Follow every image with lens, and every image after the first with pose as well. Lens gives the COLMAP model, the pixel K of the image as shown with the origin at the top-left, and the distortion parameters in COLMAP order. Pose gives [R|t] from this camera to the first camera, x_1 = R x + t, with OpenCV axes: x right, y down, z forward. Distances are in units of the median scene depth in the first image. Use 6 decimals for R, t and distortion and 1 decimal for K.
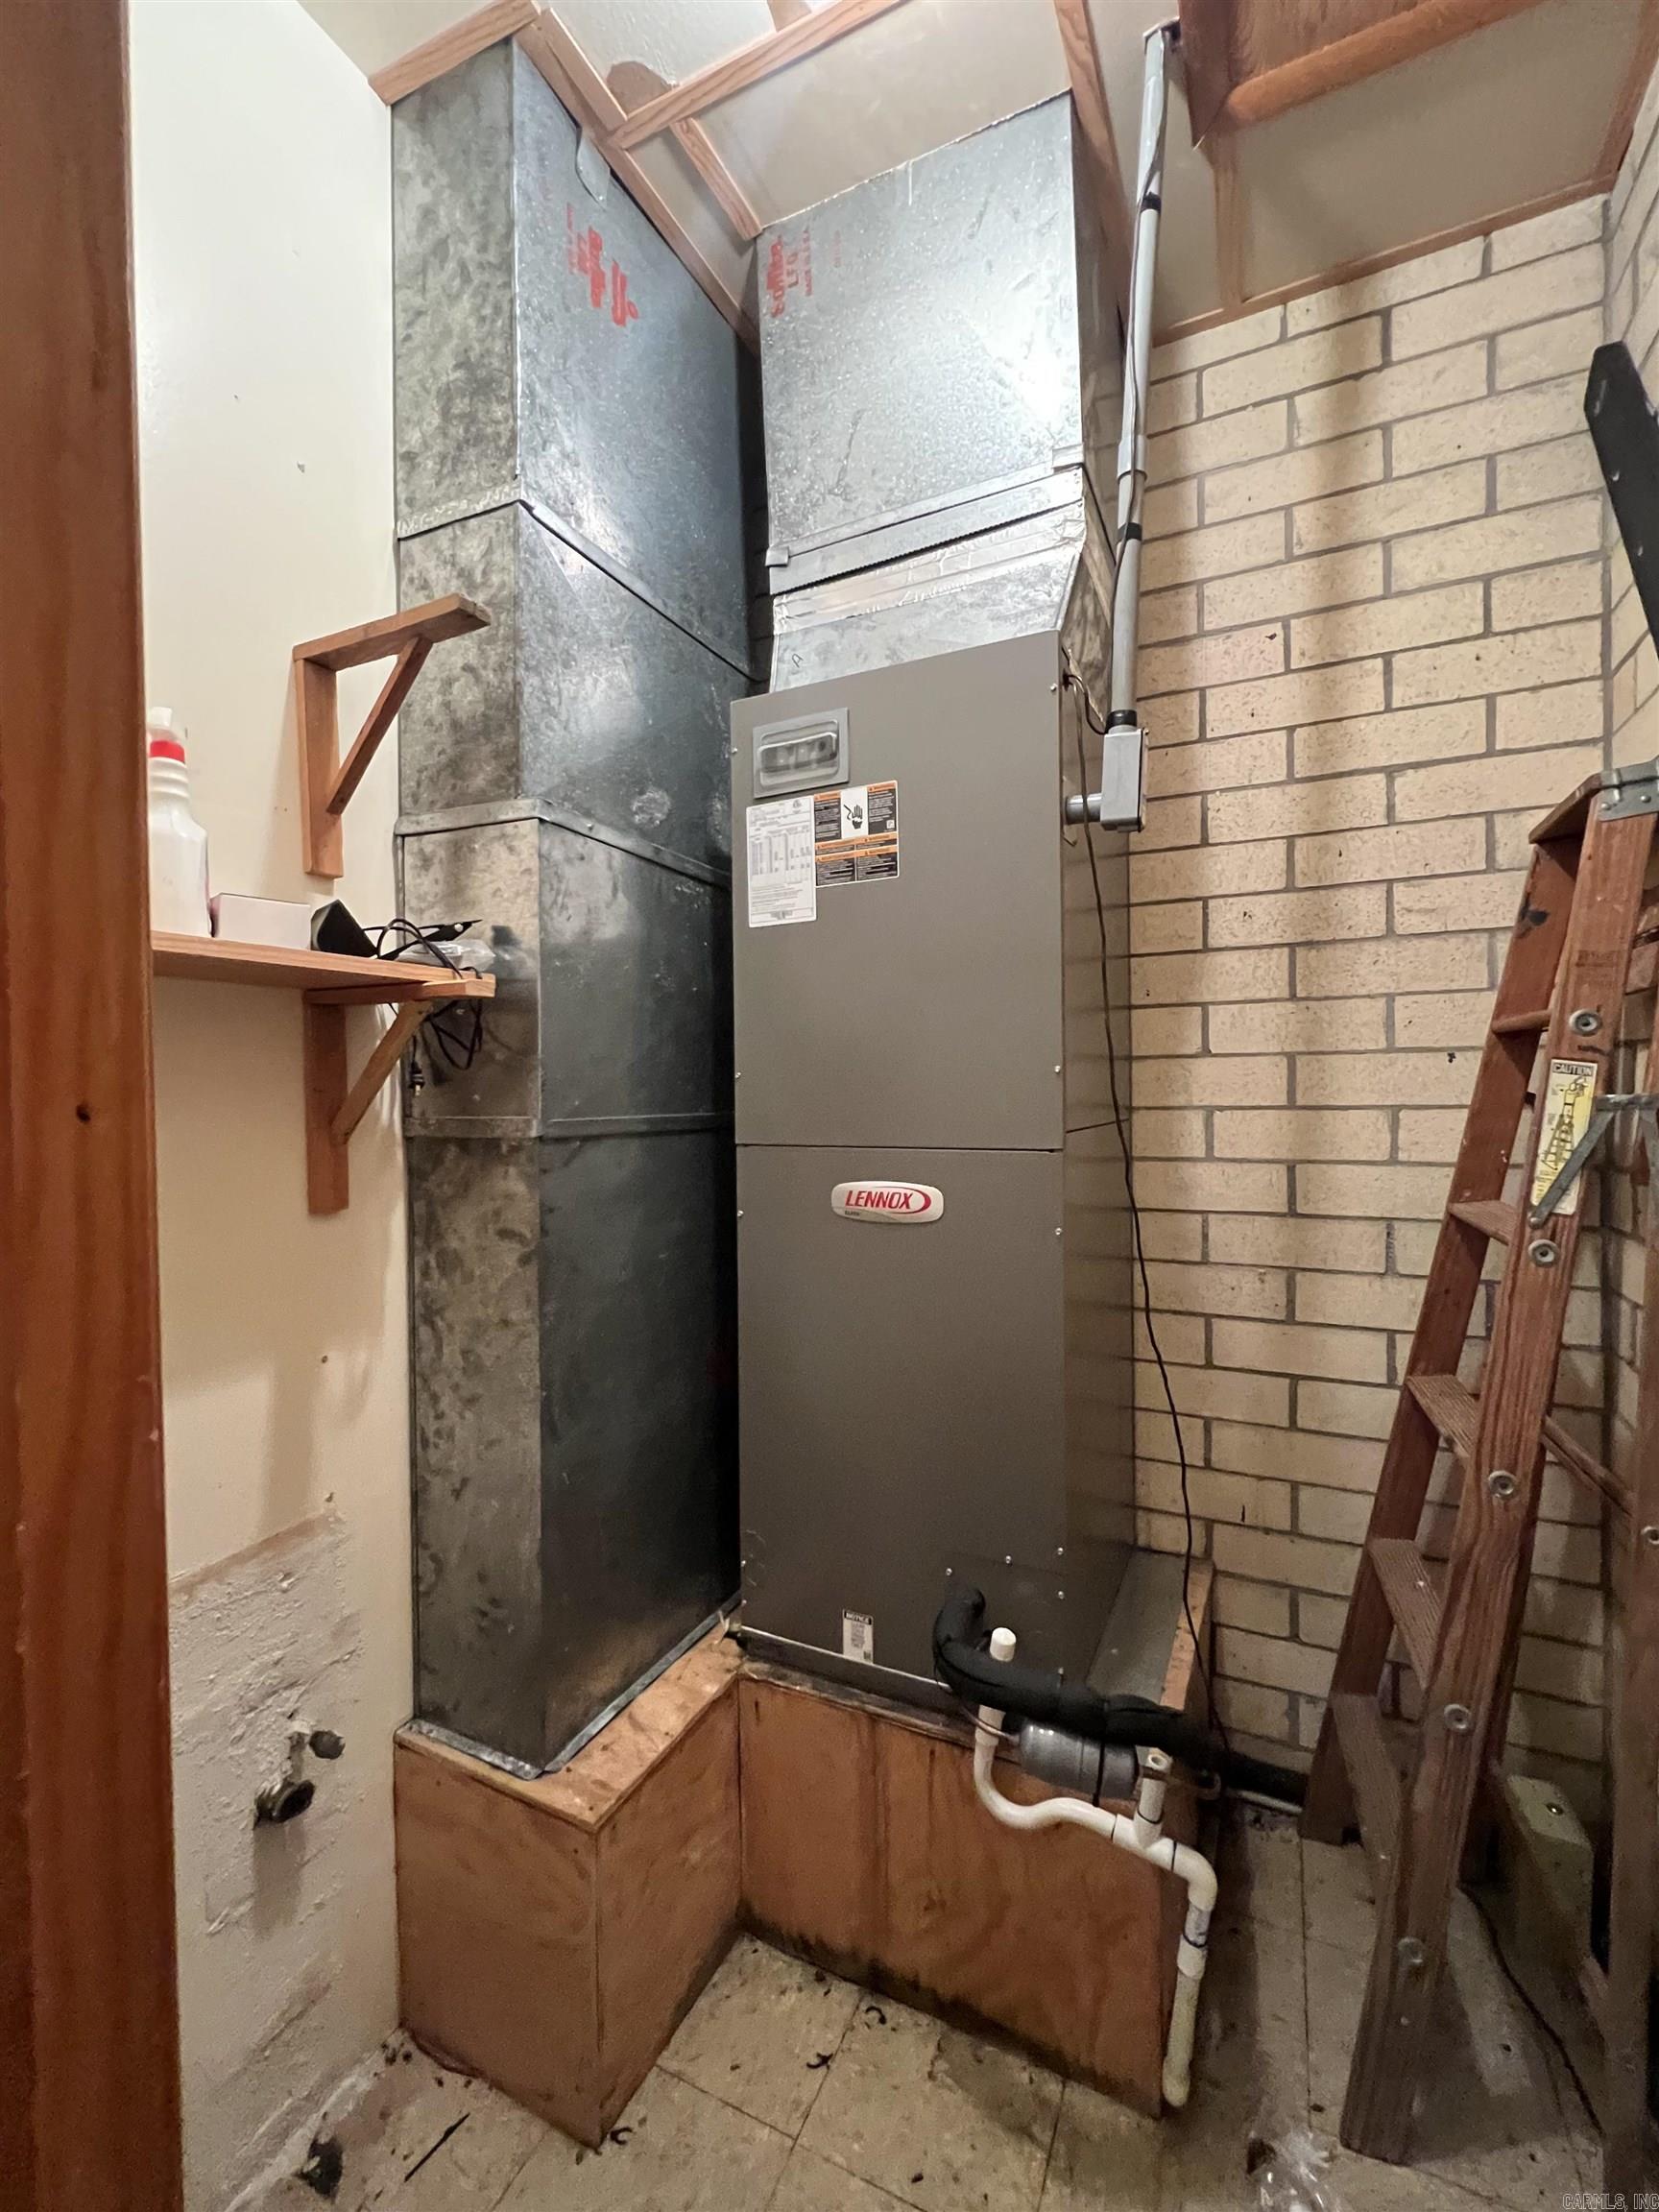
lens RADIAL K [[938.8, 0, 824.0], [0, 938.8, 1110.0], [0, 0, 1]] dist [-0.002989, 0.000394]
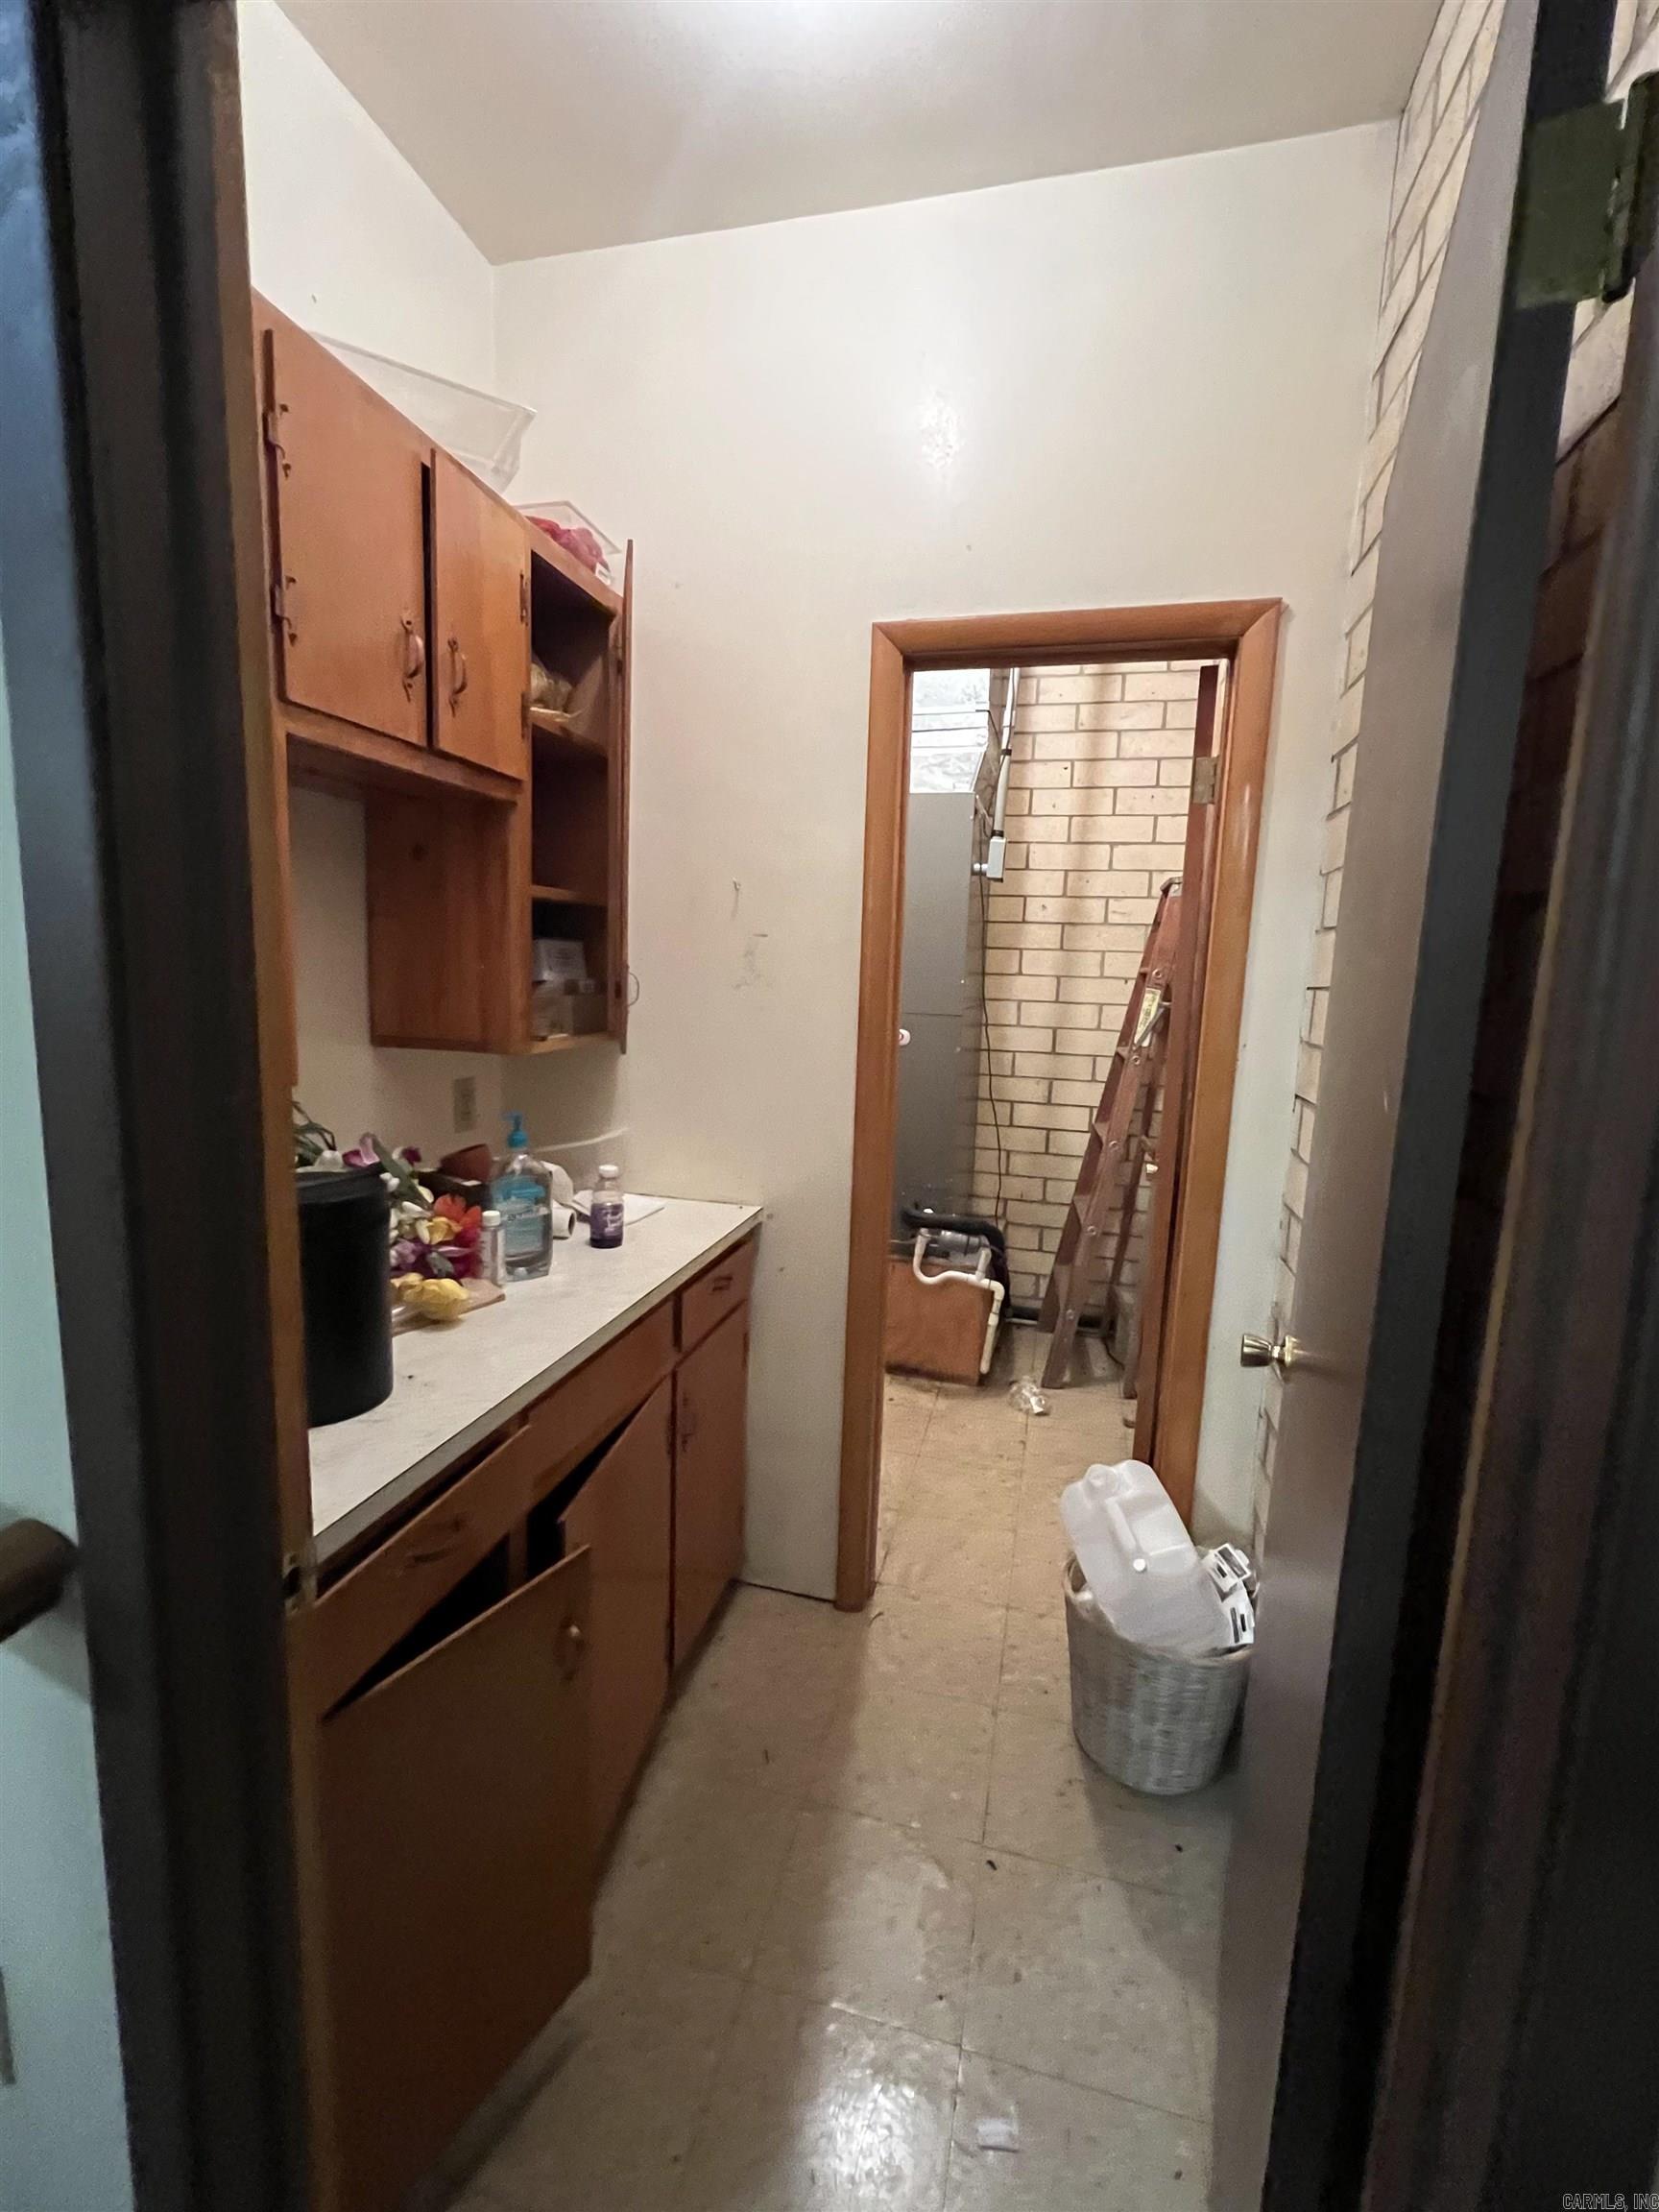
lens RADIAL K [[938.8, 0, 832.9], [0, 938.8, 1106.8], [0, 0, 1]] dist [-0.002989, 0.000394]
pose [[0.978708, 0.021967, 0.204080, -0.432927], [-0.046870, 0.991906, 0.118007, 0.005250], [-0.199836, -0.125060, 0.971816, -1.010021]]
